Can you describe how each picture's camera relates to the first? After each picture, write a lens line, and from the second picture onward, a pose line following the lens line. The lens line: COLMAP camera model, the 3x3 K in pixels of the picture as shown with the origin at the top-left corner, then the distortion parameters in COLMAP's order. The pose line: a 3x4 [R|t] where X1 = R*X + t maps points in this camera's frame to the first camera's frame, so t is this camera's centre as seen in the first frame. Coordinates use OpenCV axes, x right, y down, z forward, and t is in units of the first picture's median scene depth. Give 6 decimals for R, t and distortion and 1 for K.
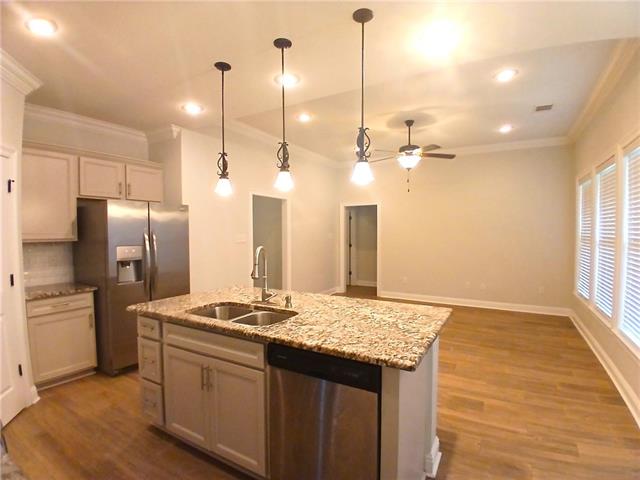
lens RADIAL K [[322.2, 0, 320.0], [0, 322.2, 240.0], [0, 0, 1]] dist [-0.000794, -0.042878]
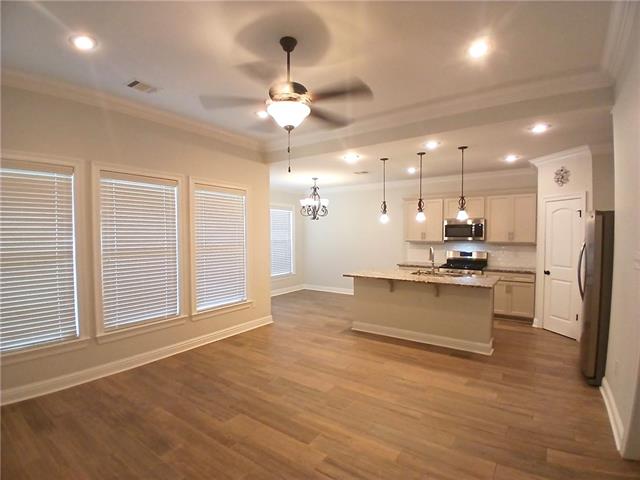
lens RADIAL K [[322.2, 0, 320.0], [0, 322.2, 240.0], [0, 0, 1]] dist [-0.000794, -0.042878]
pose [[-0.997598, 0.002497, 0.069229, 0.447178], [0.005792, 0.998857, 0.047442, -0.154825], [-0.069032, 0.047729, -0.996472, 3.637079]]
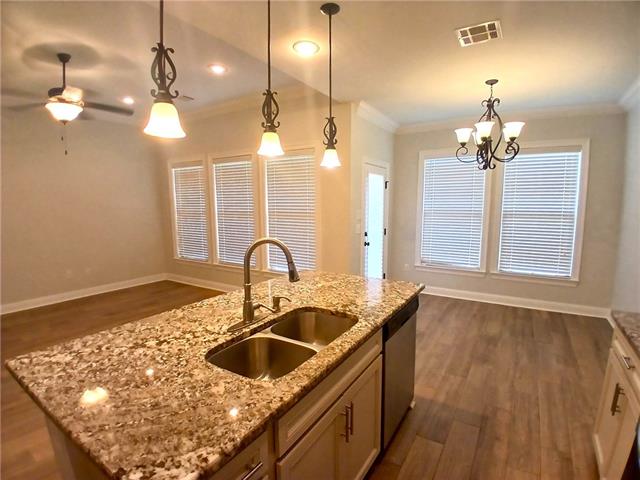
lens RADIAL K [[322.2, 0, 320.0], [0, 322.2, 240.0], [0, 0, 1]] dist [-0.000794, -0.042878]
pose [[0.032391, -0.118852, 0.992383, -0.997883], [0.032645, 0.992501, 0.117801, -0.071517], [-0.998942, 0.028581, 0.036028, 0.969372]]
